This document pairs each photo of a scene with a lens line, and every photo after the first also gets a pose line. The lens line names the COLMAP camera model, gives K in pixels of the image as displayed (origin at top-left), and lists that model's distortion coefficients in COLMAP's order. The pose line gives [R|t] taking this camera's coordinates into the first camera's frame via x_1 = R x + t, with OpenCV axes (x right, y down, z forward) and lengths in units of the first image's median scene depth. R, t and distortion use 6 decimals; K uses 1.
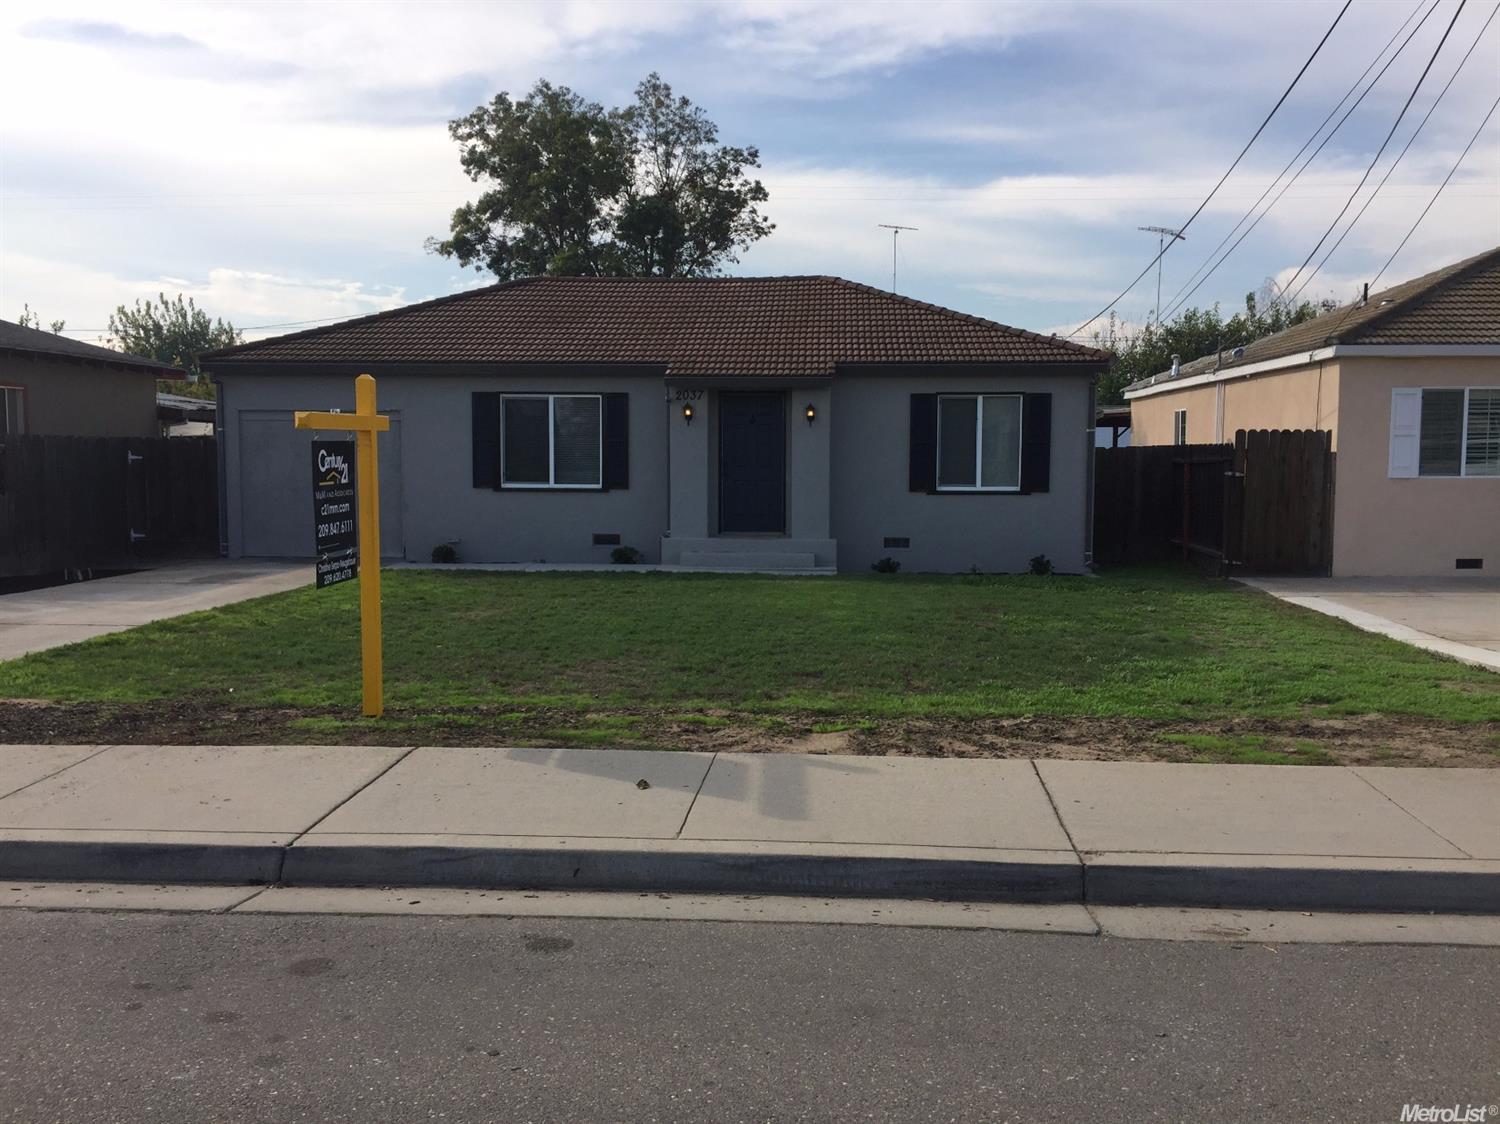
lens RADIAL K [[1295.3, 0, 750.0], [0, 1295.3, 562.0], [0, 0, 1]] dist [0.001445, 0.002658]
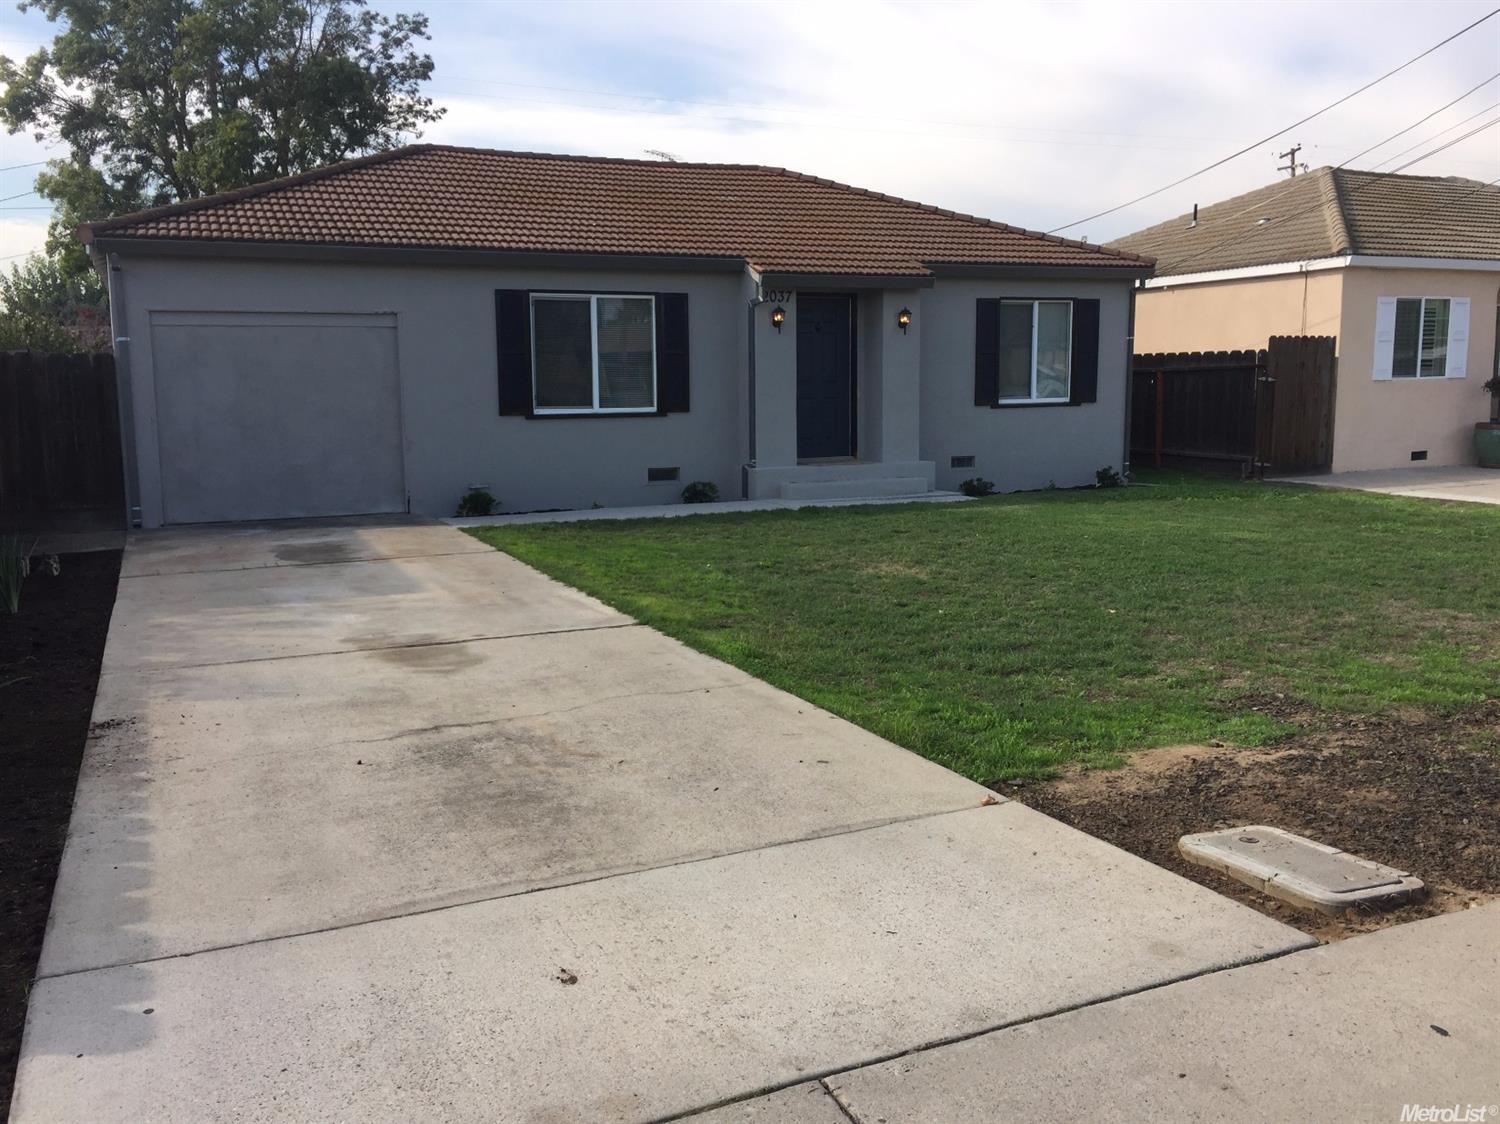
lens RADIAL K [[1295.3, 0, 750.0], [0, 1295.3, 562.0], [0, 0, 1]] dist [0.001445, 0.002658]
pose [[0.885381, -0.081819, 0.457610, -0.451718], [0.054847, 0.995899, 0.071946, -0.018406], [-0.461620, -0.038601, 0.886238, 0.251014]]
